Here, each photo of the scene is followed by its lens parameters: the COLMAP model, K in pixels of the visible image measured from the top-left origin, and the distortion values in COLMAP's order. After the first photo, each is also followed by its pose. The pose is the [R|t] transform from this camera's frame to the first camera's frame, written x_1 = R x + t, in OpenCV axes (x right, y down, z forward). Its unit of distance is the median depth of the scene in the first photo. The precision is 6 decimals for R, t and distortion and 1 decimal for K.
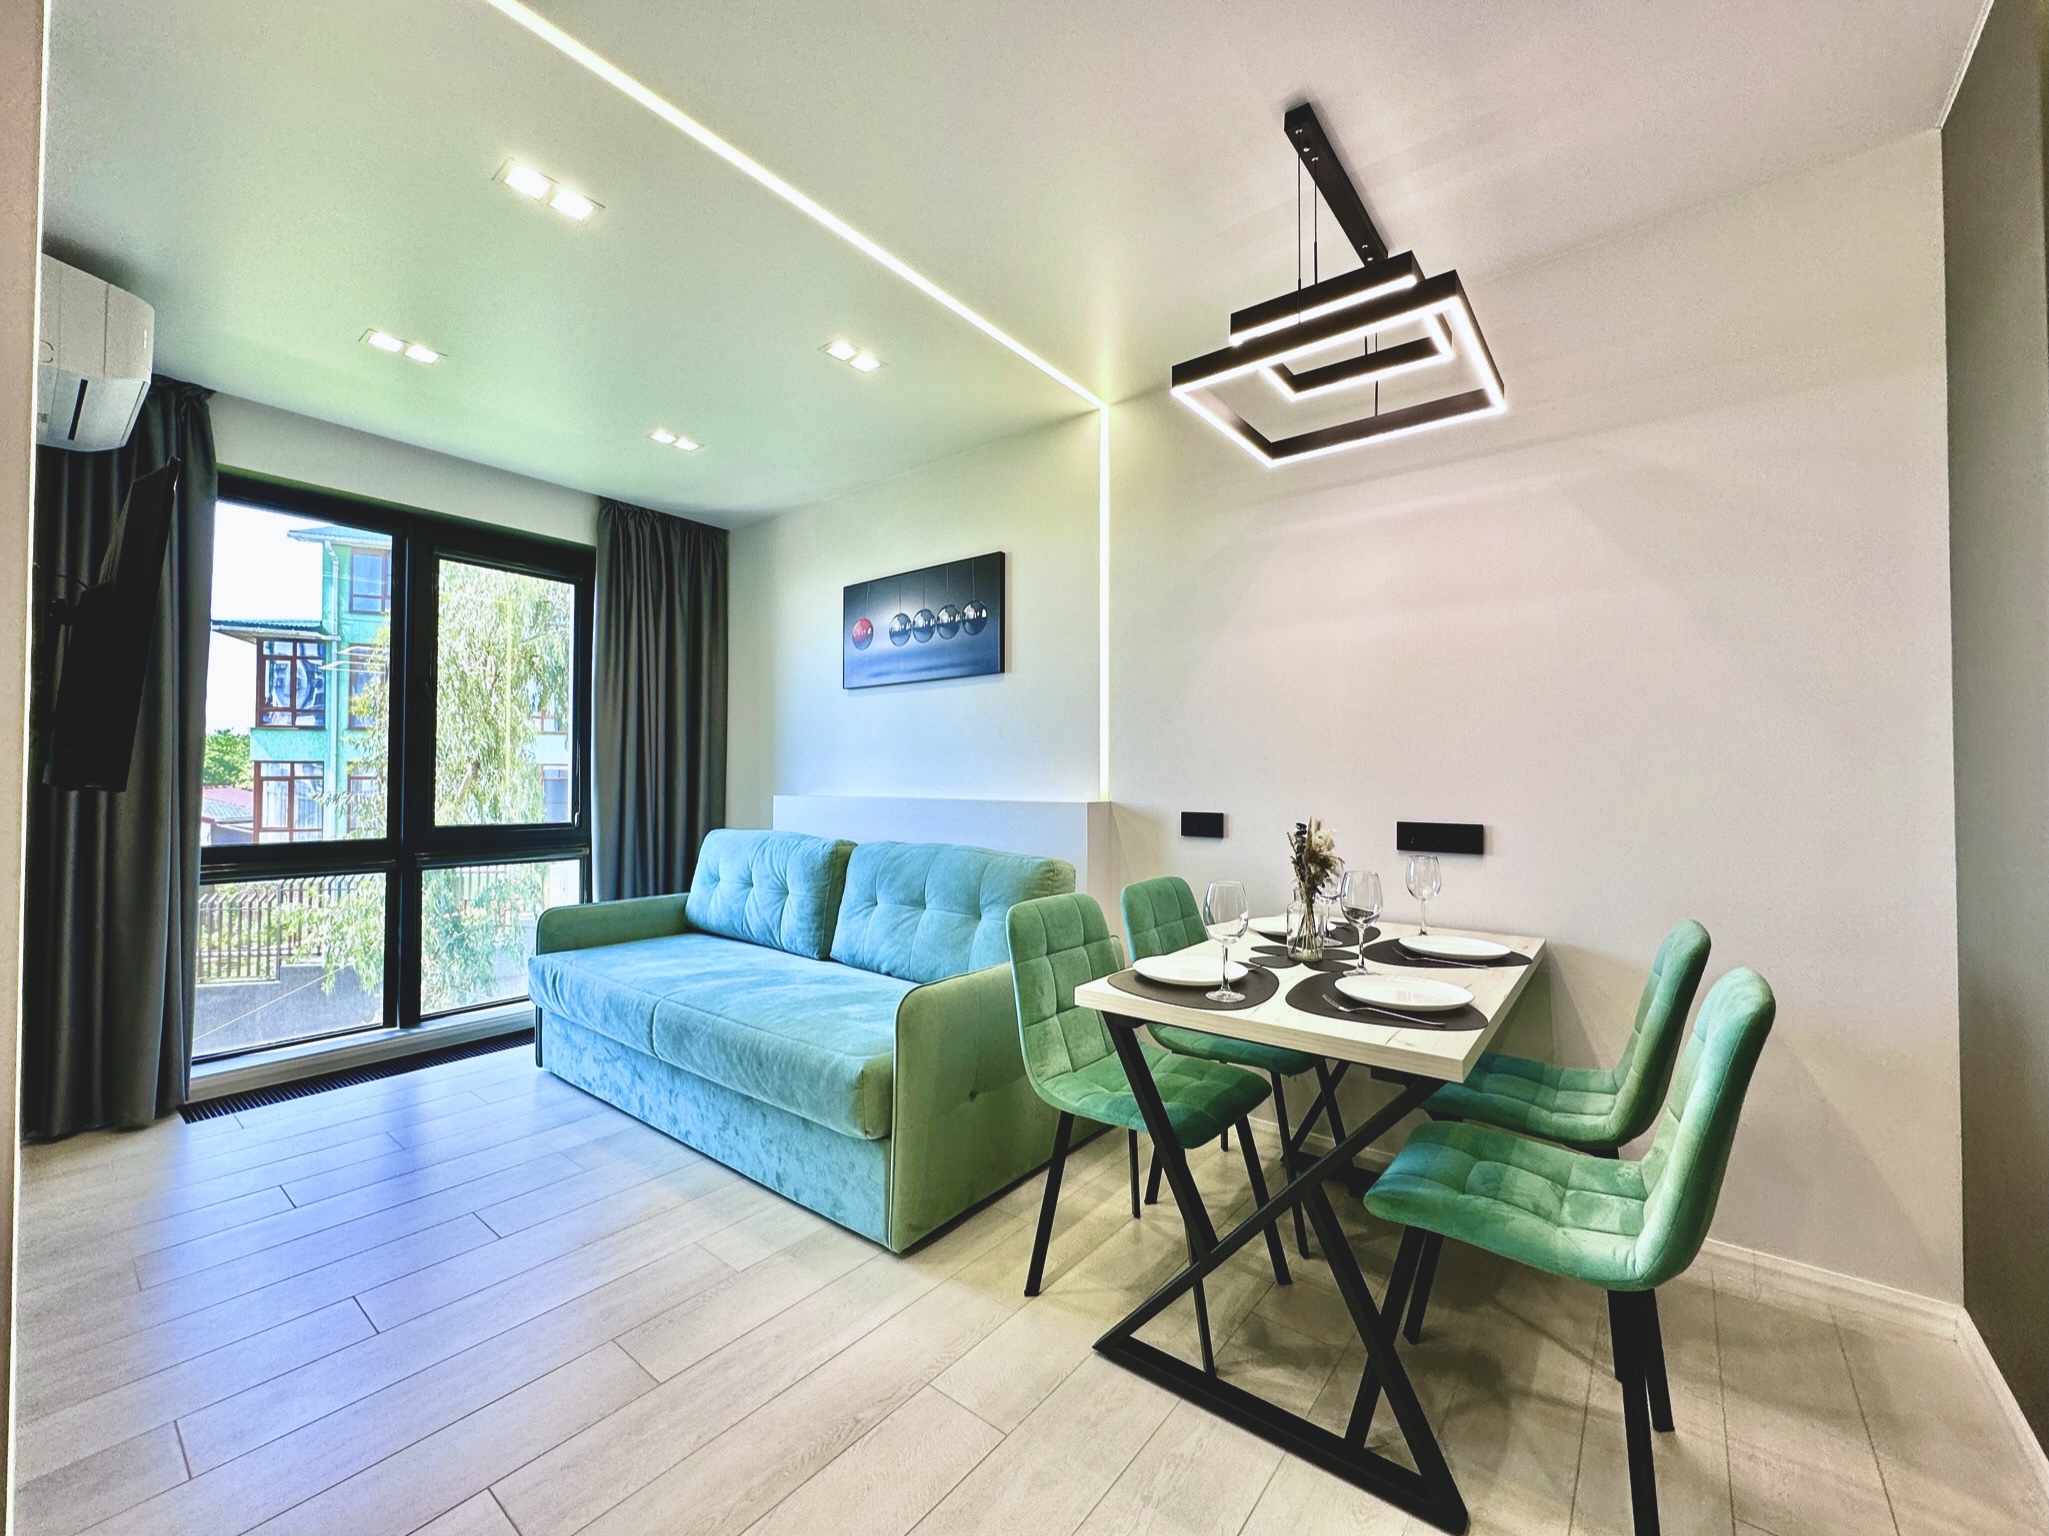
lens RADIAL K [[818.2, 0, 1020.7], [0, 818.2, 770.4], [0, 0, 1]] dist [0.000518, -0.000111]
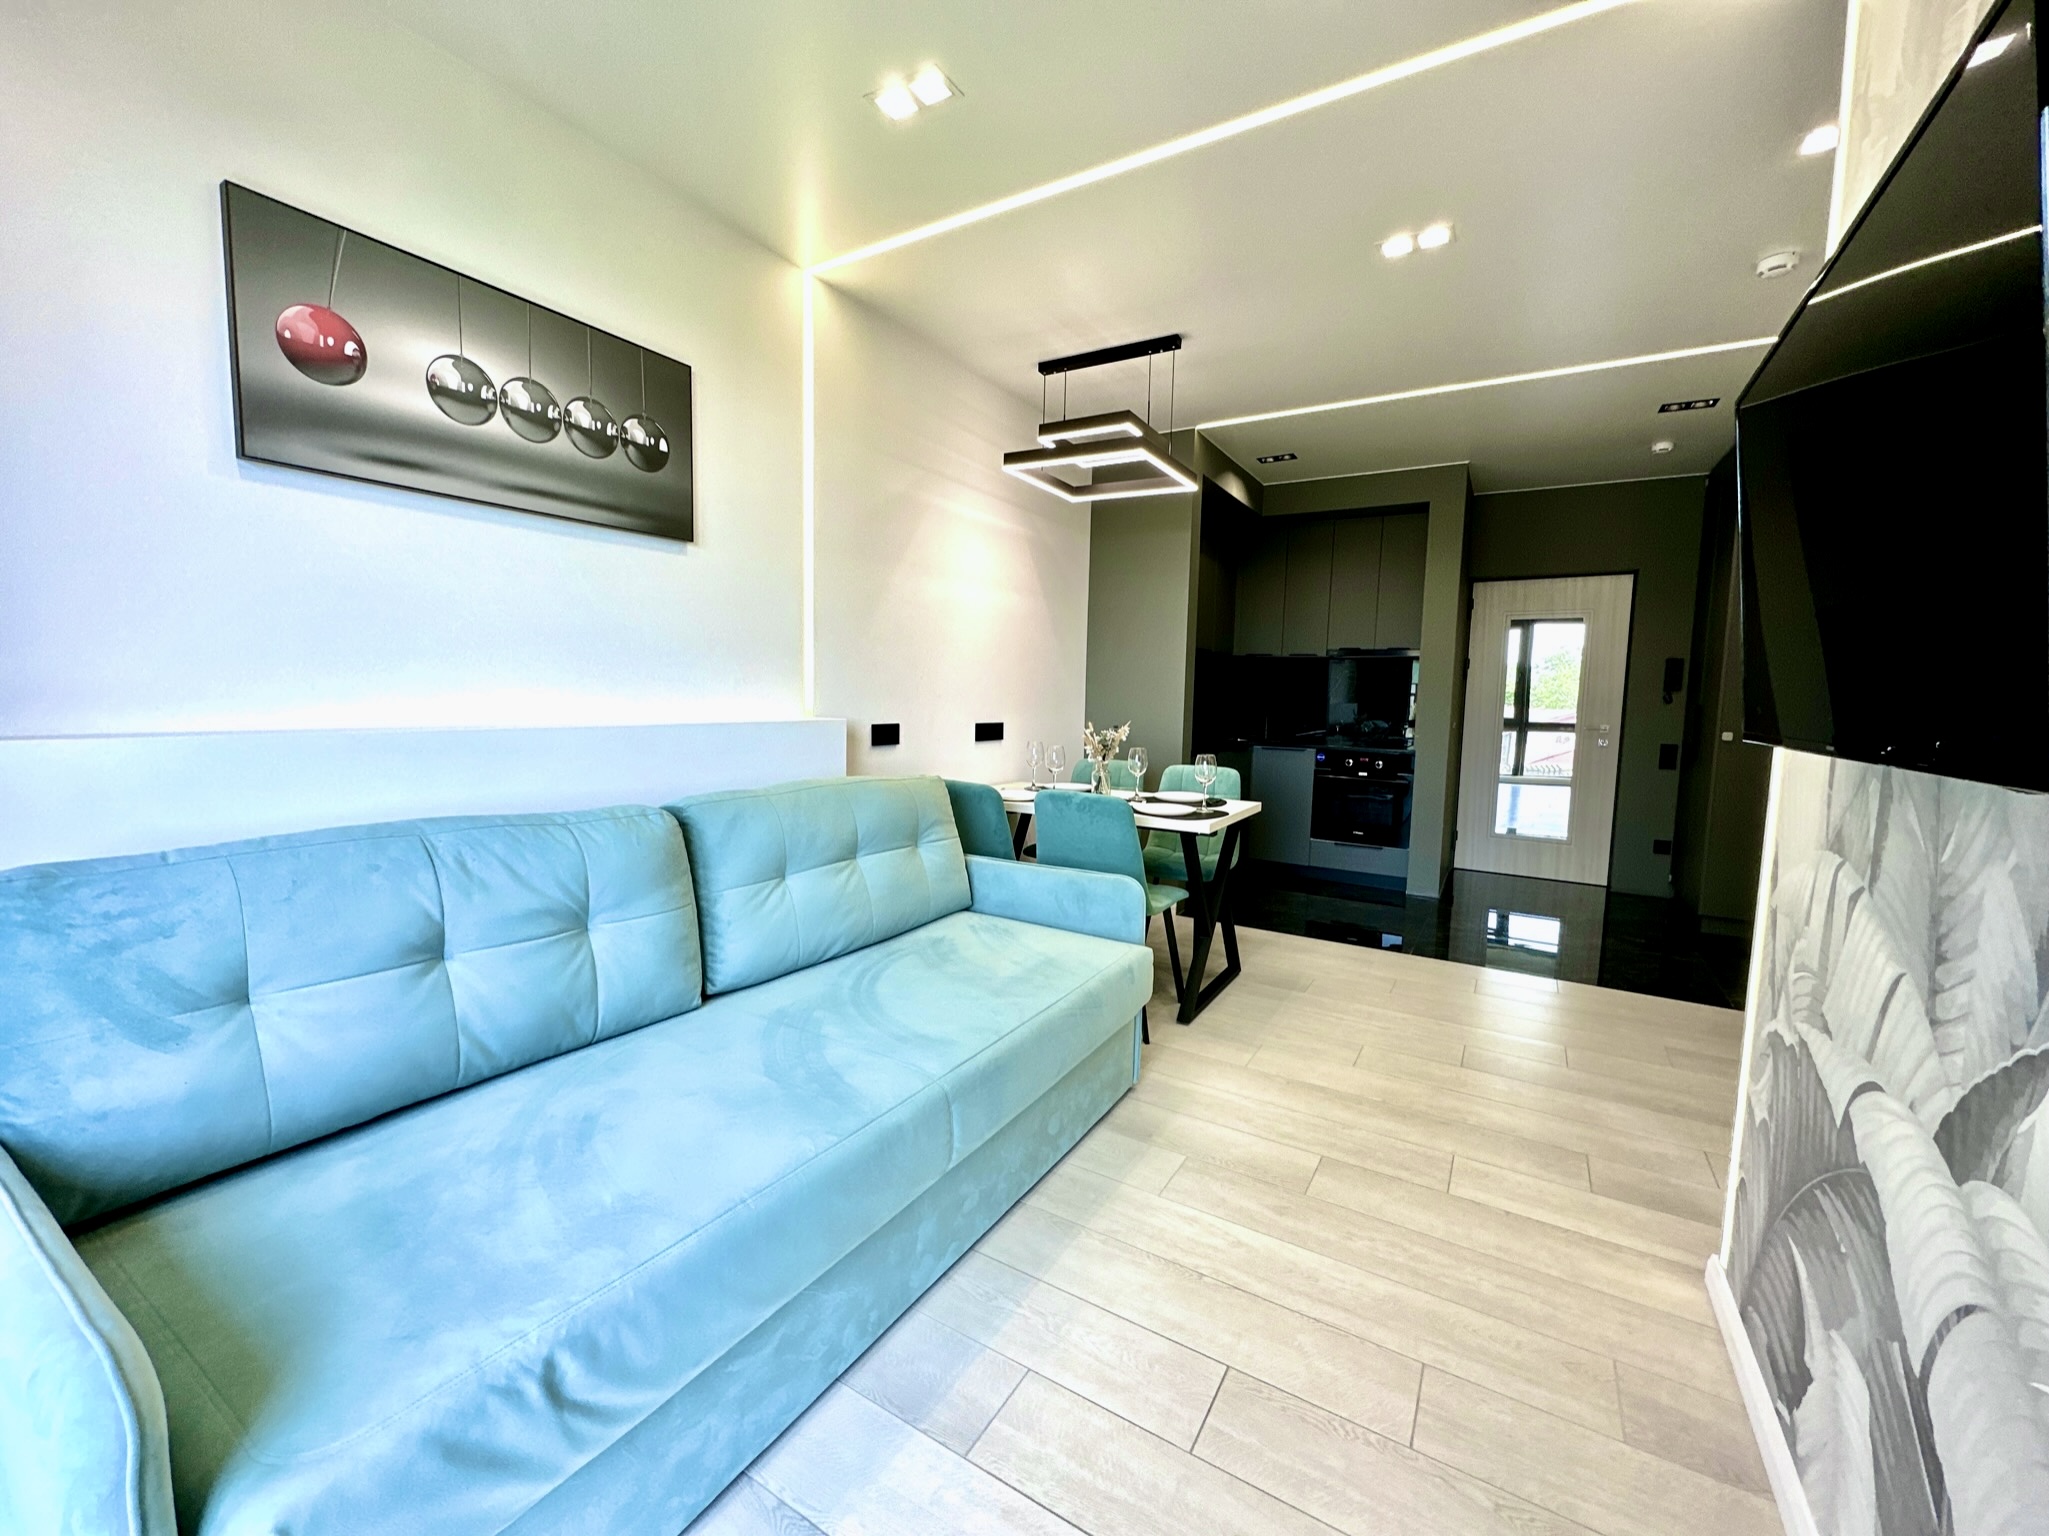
lens RADIAL K [[816.1, 0, 1024.5], [0, 816.1, 768.0], [0, 0, 1]] dist [-0.003423, -0.000322]
pose [[-0.123198, -0.098880, 0.987444, -0.768226], [-0.037653, 0.994773, 0.094916, -0.002127], [-0.991668, -0.025486, -0.126277, 0.779515]]
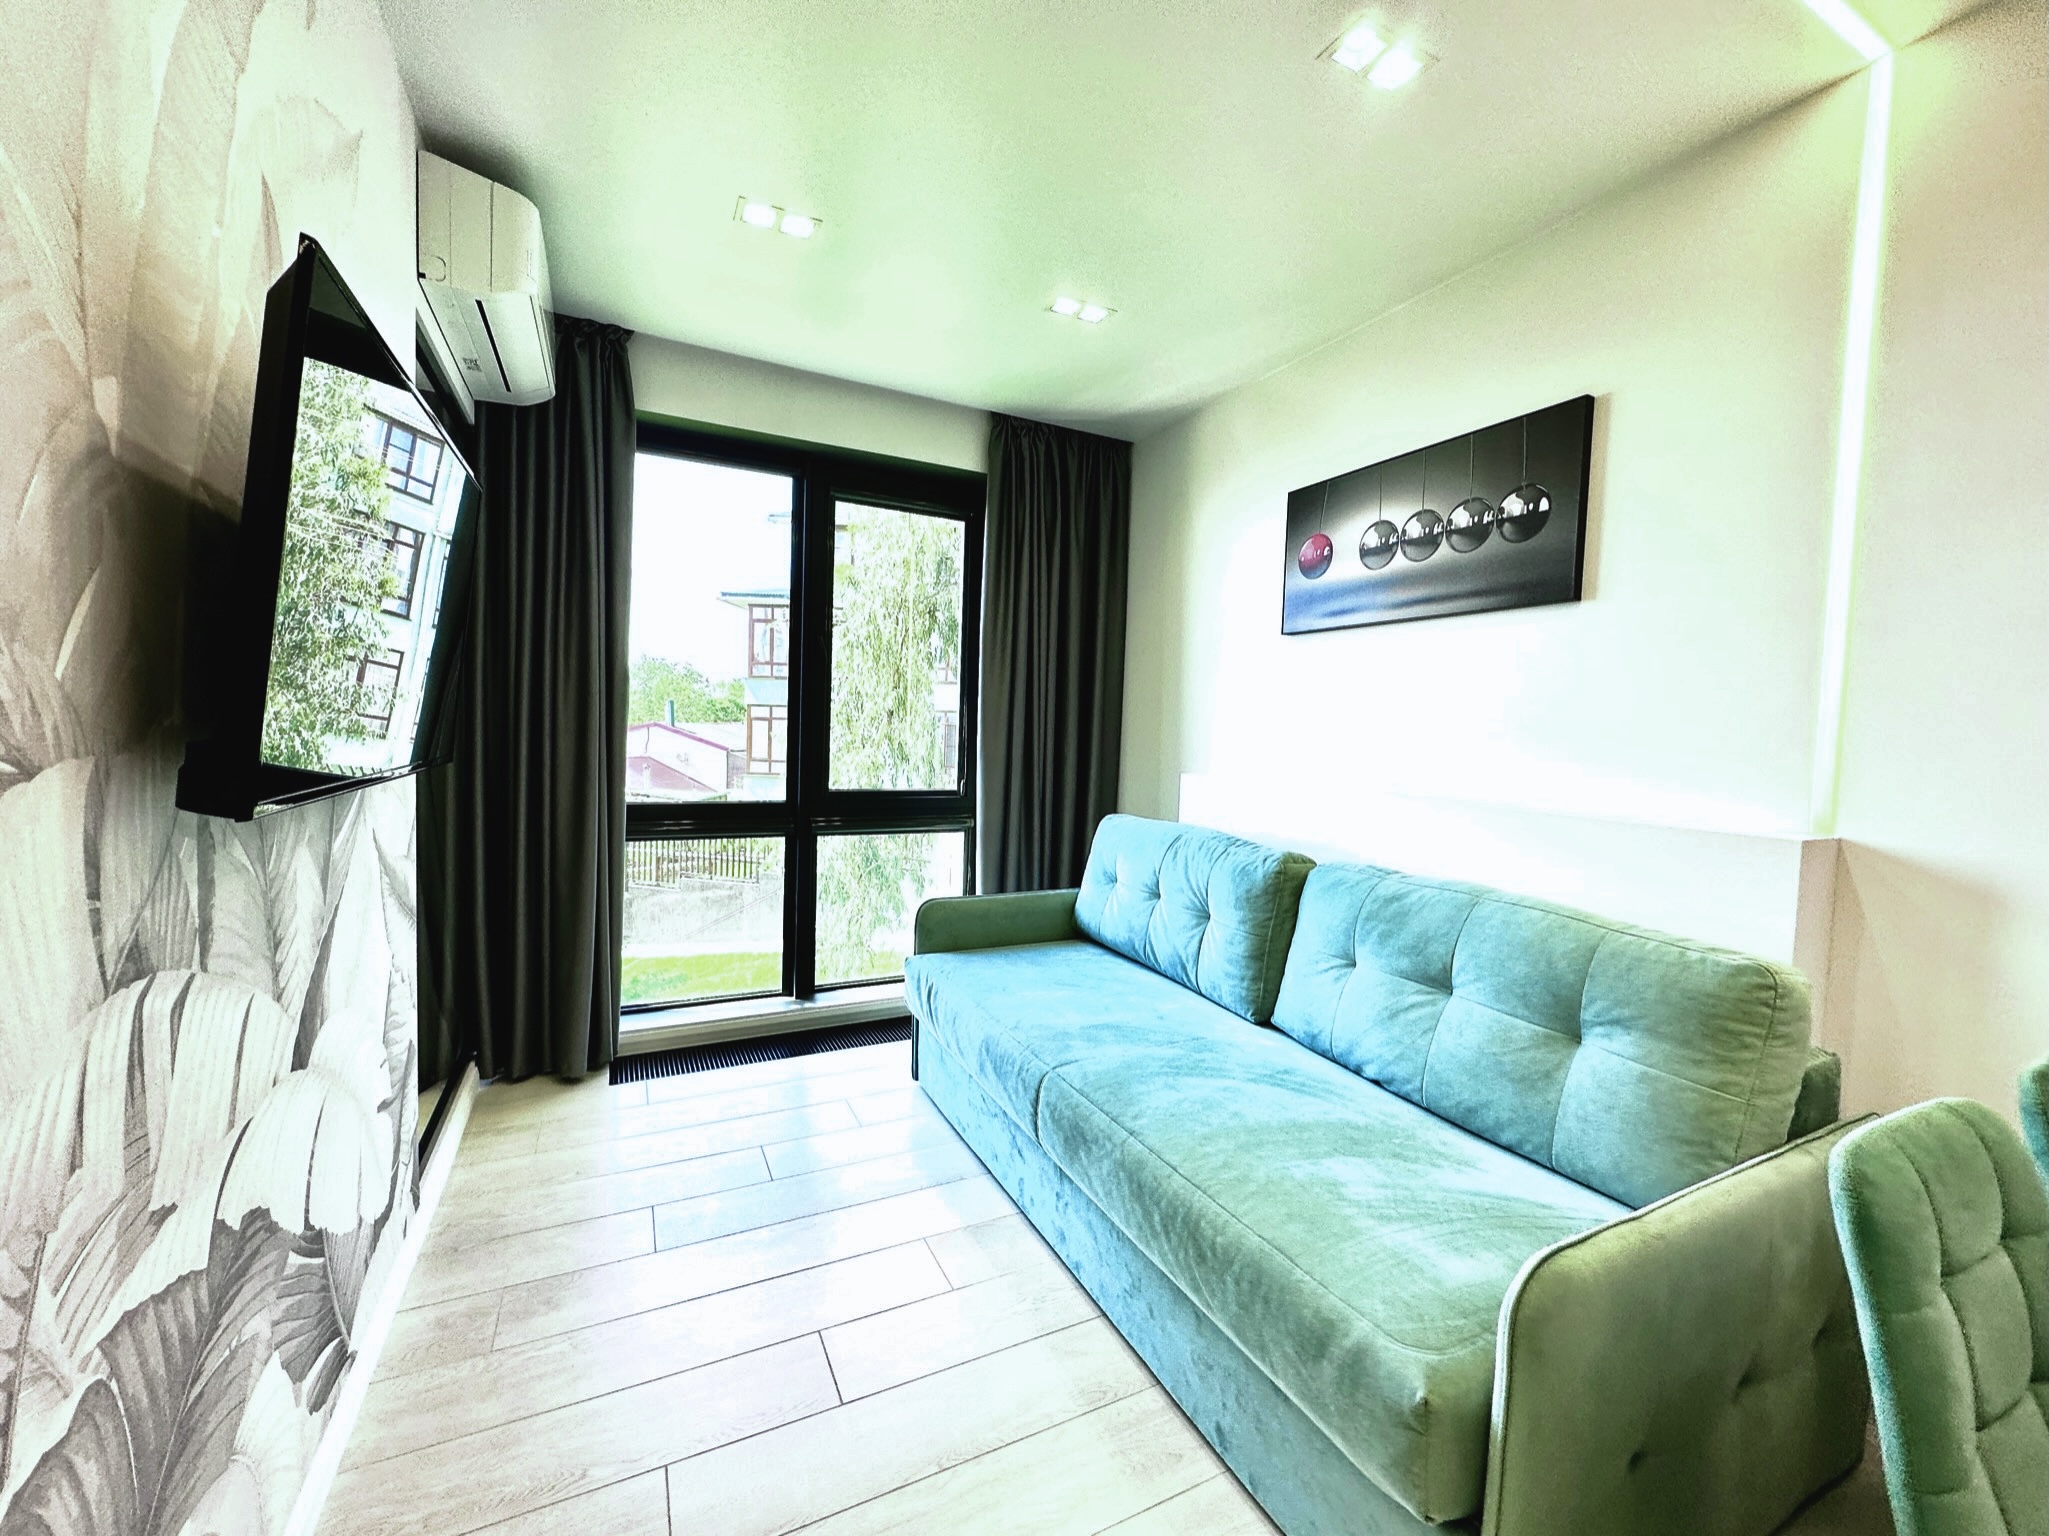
lens RADIAL K [[816.1, 0, 1024.5], [0, 816.1, 768.0], [0, 0, 1]] dist [-0.003423, -0.000322]
pose [[0.906460, 0.048066, -0.419546, -0.131580], [-0.023113, 0.997659, 0.064362, -0.025113], [0.421658, -0.048645, 0.905449, 0.271879]]
